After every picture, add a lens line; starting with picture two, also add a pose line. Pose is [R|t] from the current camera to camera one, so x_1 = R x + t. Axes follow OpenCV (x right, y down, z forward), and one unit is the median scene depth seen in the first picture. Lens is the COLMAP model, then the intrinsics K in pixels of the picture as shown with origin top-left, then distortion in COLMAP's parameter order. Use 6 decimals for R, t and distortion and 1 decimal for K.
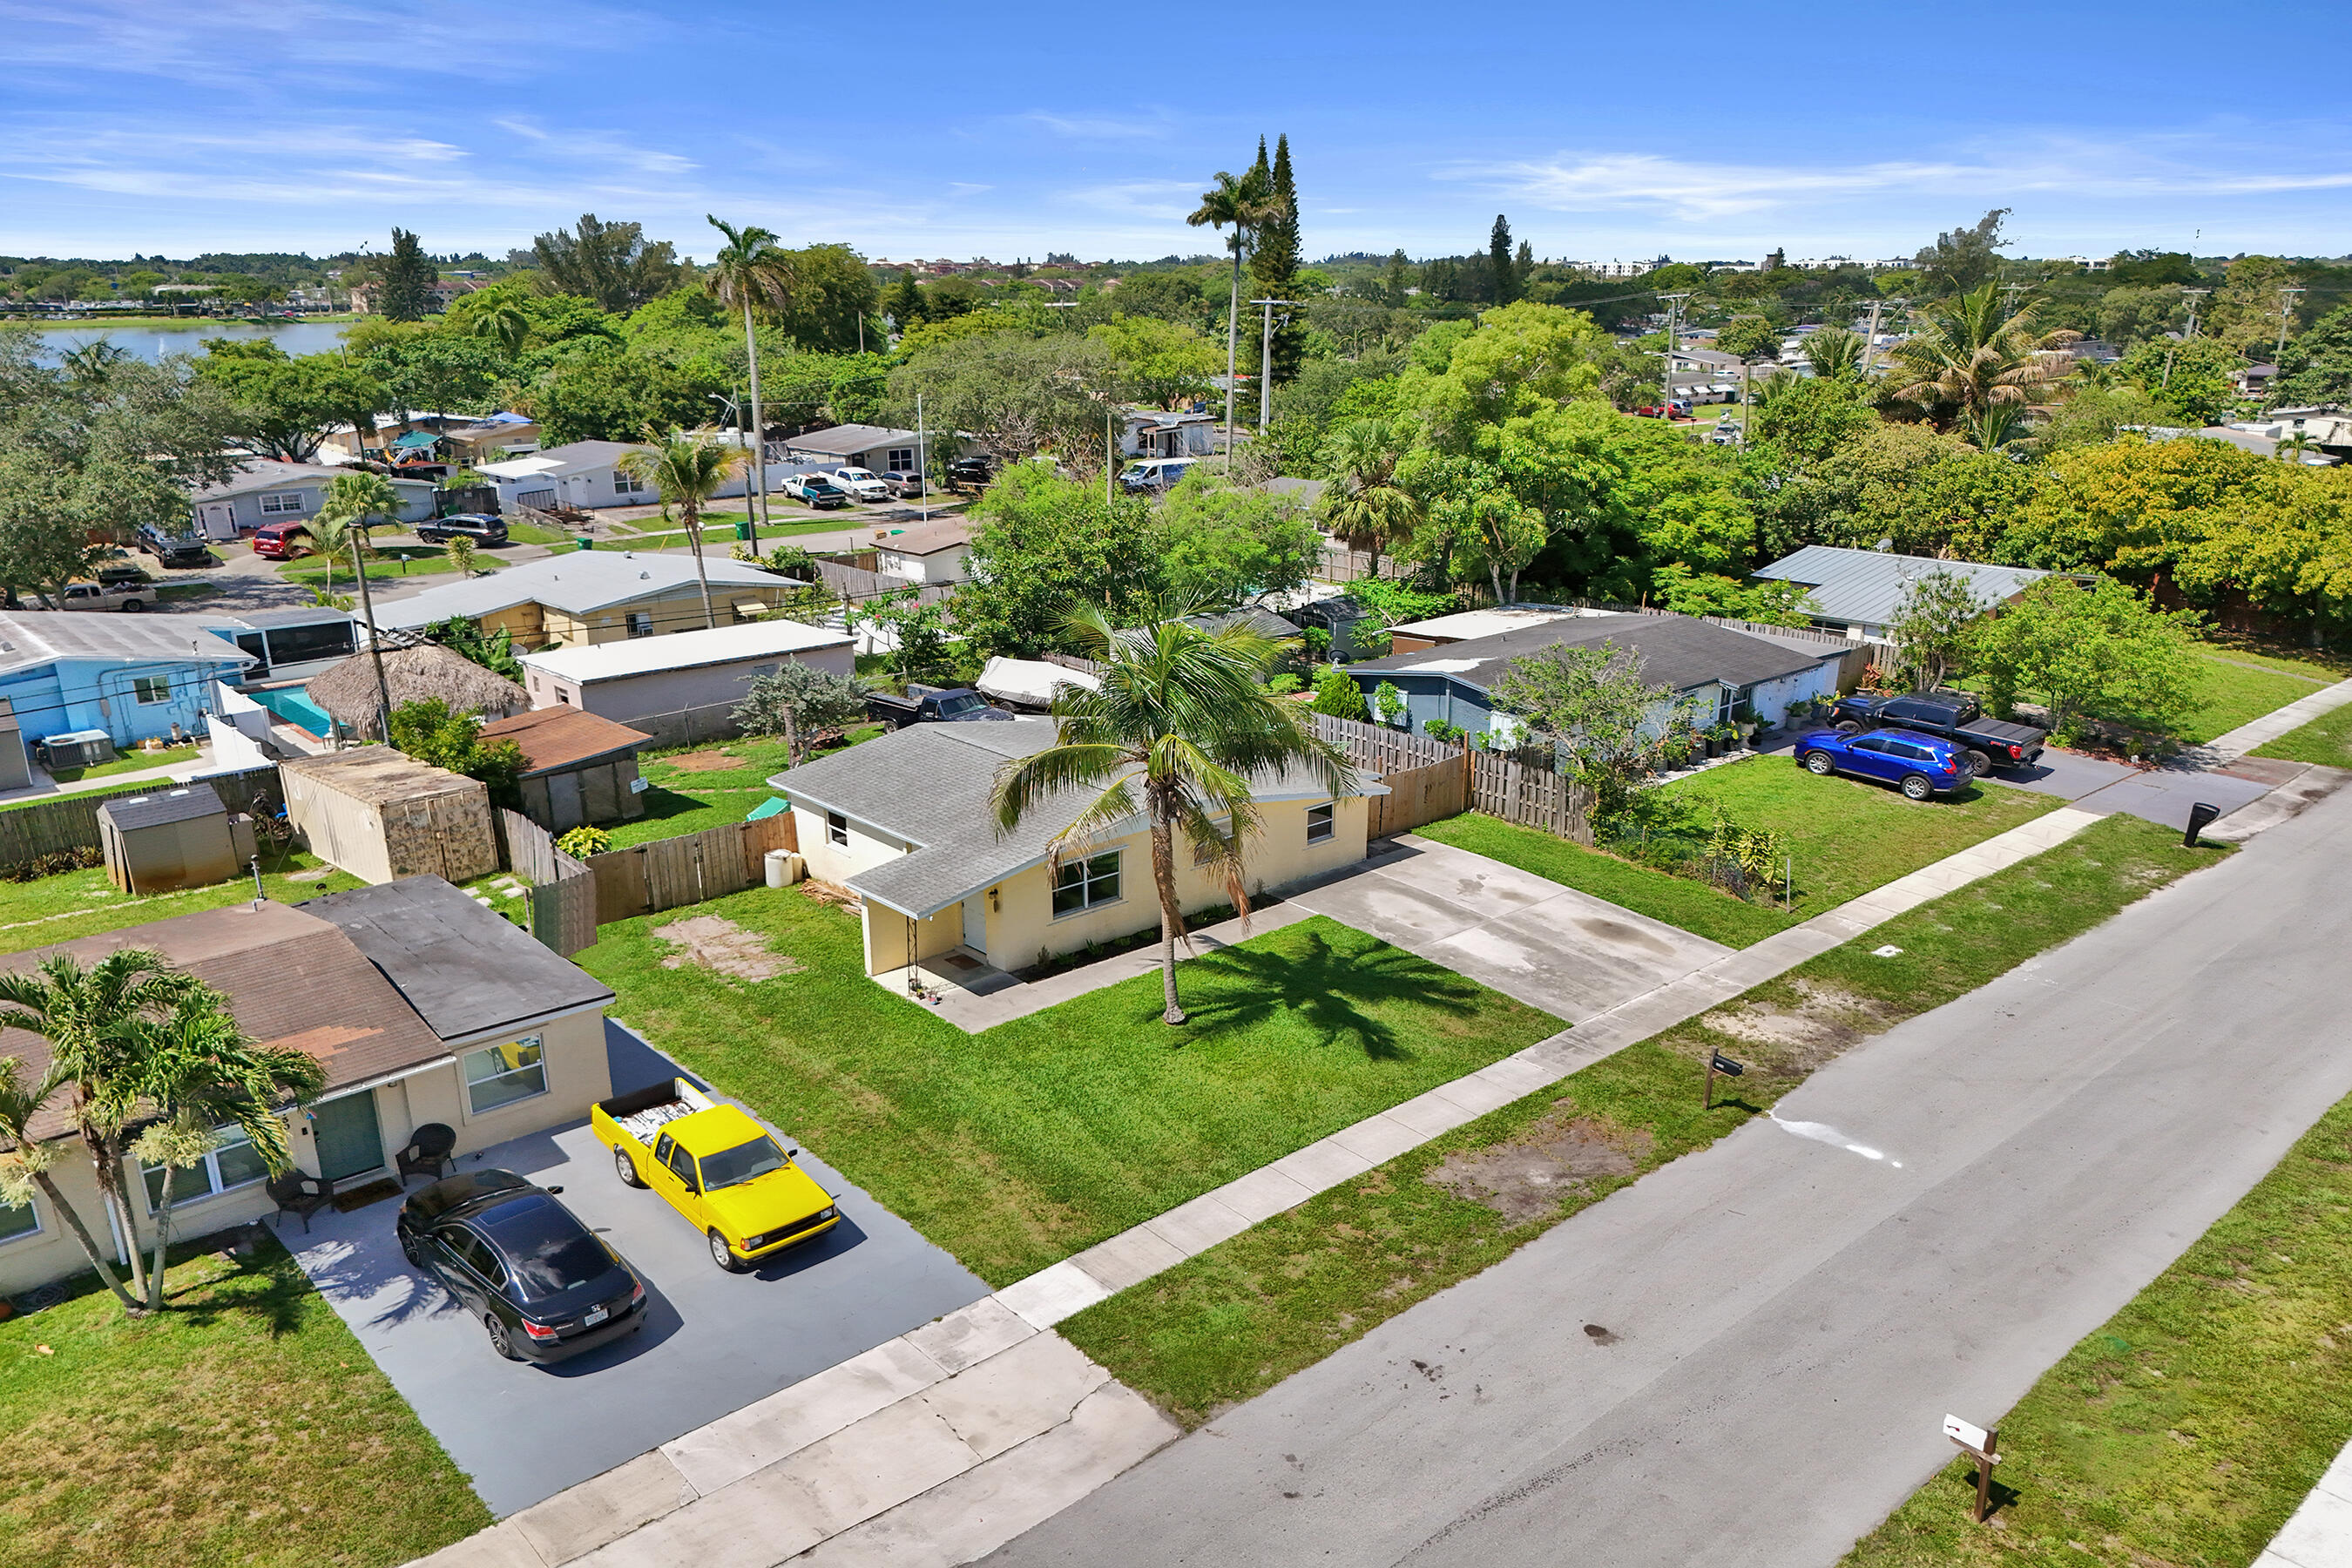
lens RADIAL K [[1742.6, 0, 1177.6], [0, 1742.6, 884.3], [0, 0, 1]] dist [0.060800, -0.054503]
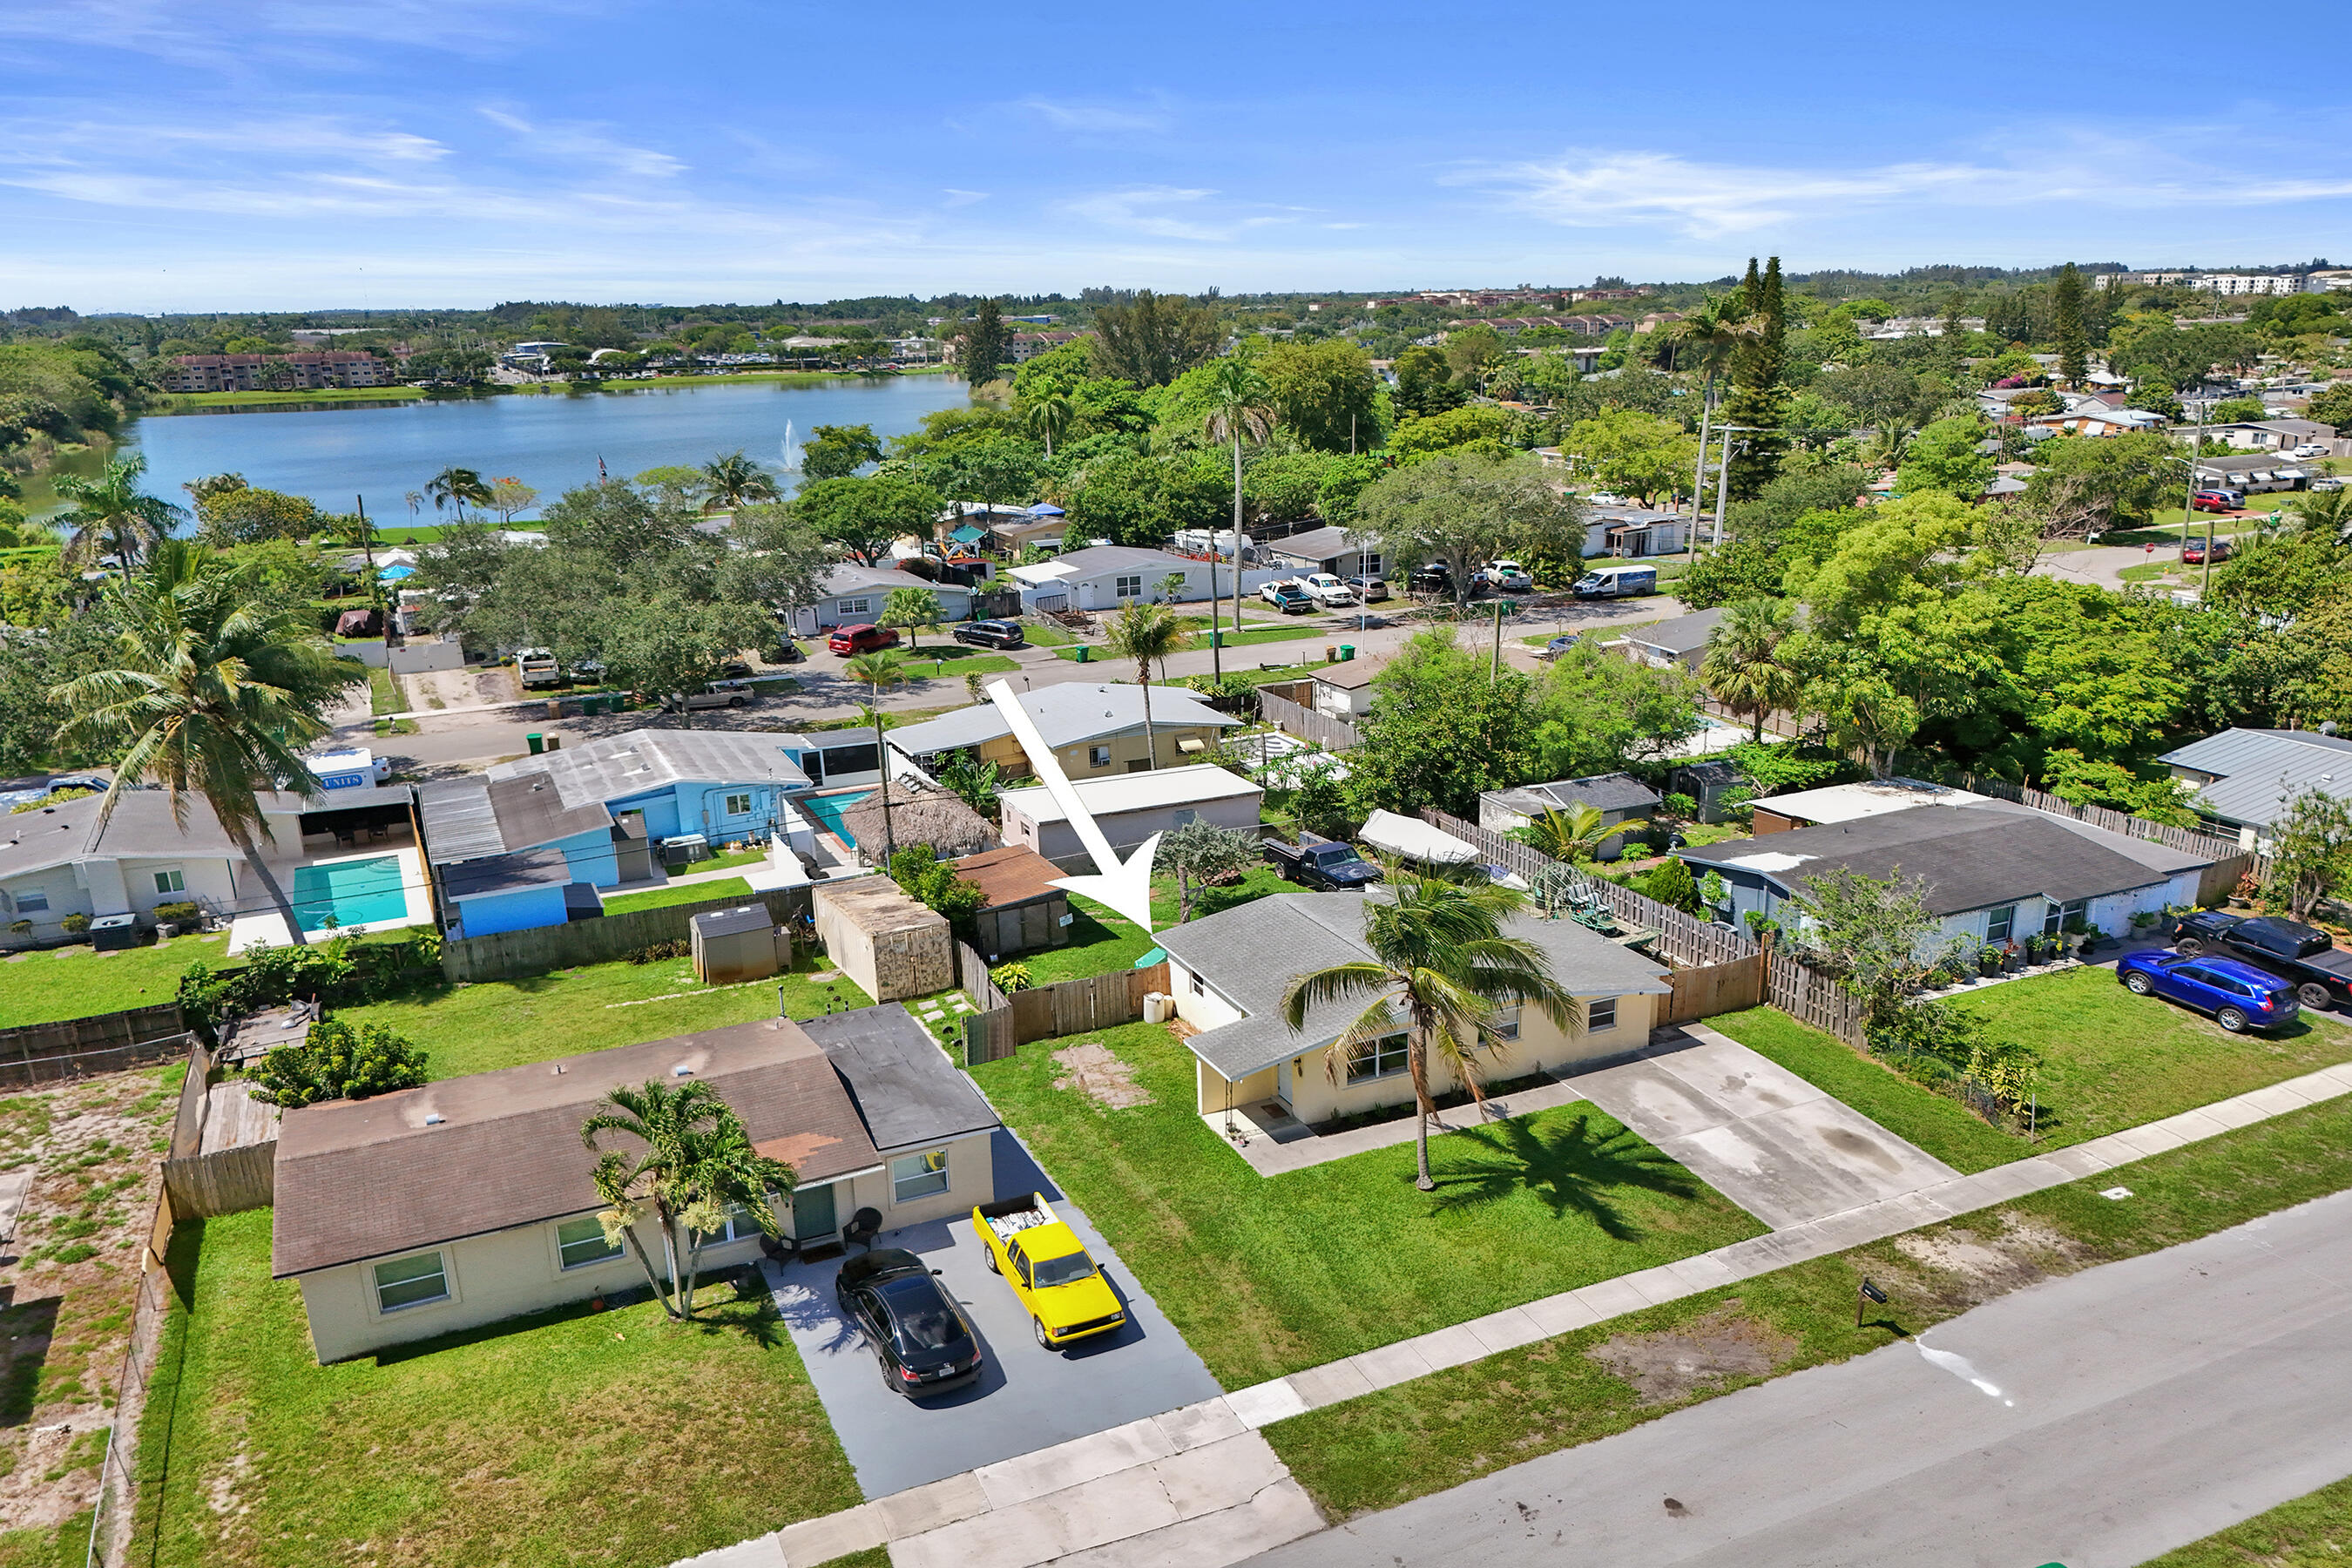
lens RADIAL K [[1742.6, 0, 1177.6], [0, 1742.6, 884.3], [0, 0, 1]] dist [0.060800, -0.054503]
pose [[0.956870, 0.078235, -0.279783, 0.143446], [-0.081107, 0.996705, 0.001317, -0.109653], [0.278964, 0.021432, 0.960062, -0.221350]]
